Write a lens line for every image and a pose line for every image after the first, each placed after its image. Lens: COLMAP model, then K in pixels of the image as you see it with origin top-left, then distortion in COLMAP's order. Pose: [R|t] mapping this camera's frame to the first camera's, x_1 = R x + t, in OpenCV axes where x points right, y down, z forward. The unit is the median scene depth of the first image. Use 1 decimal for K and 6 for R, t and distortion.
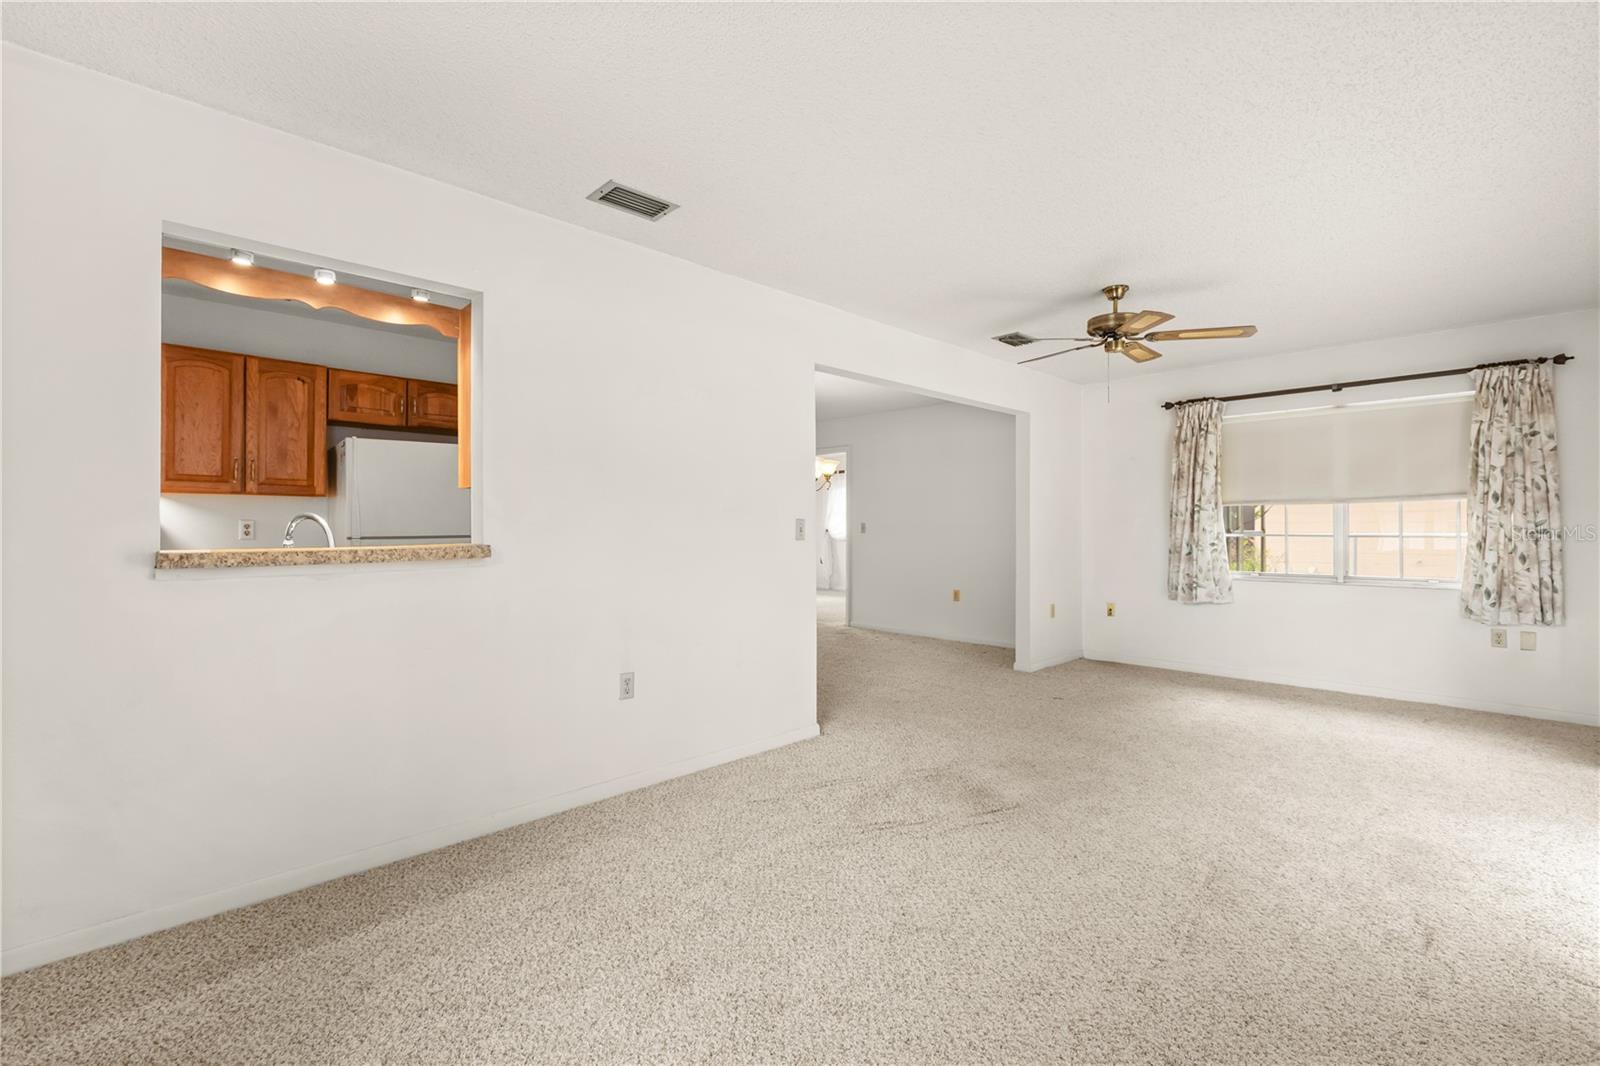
lens RADIAL K [[712.9, 0, 796.5], [0, 712.9, 526.3], [0, 0, 1]] dist [0.000981, -0.000695]
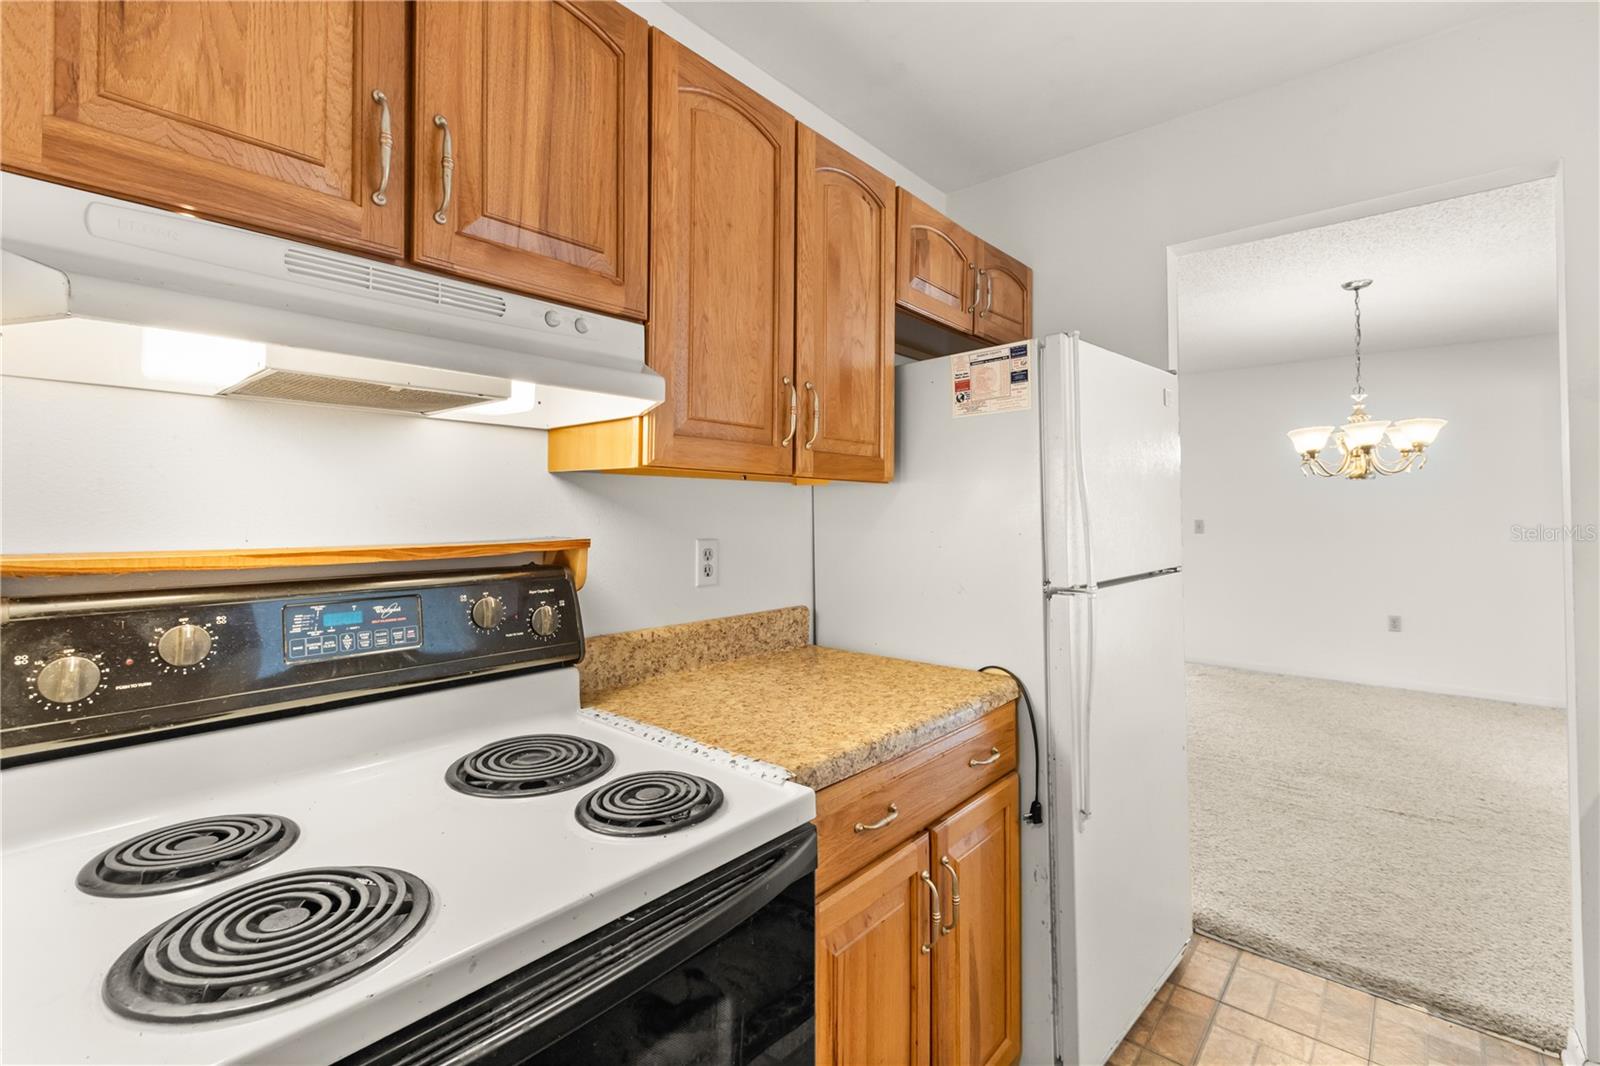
lens RADIAL K [[712.9, 0, 793.6], [0, 712.9, 498.1], [0, 0, 1]] dist [0.000981, -0.000695]
pose [[0.995556, 0.004015, 0.094089, -0.417798], [-0.002297, 0.999829, -0.018370, -0.013813], [-0.094147, 0.018072, 0.995394, 0.320666]]
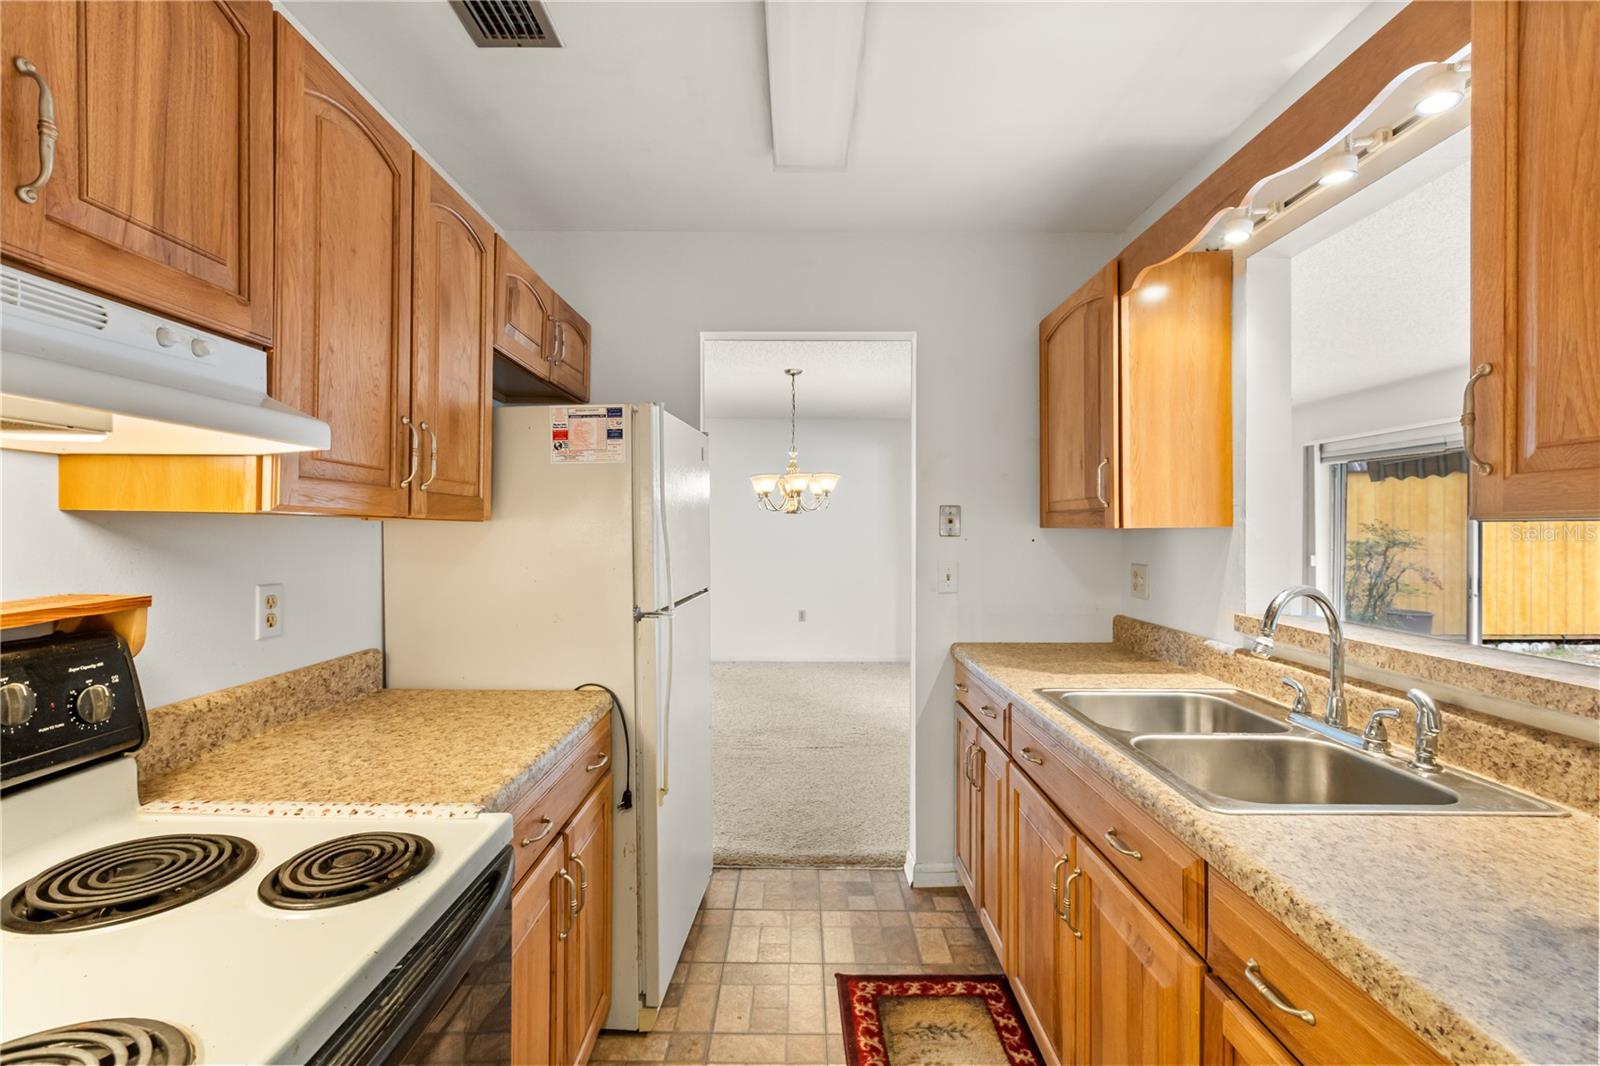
lens RADIAL K [[712.9, 0, 784.4], [0, 712.9, 529.9], [0, 0, 1]] dist [0.000981, -0.000695]
pose [[0.693894, 0.003822, 0.720067, -0.467178], [-0.007992, 0.999965, 0.002394, -0.021542], [-0.720032, -0.007416, 0.693901, 0.310363]]
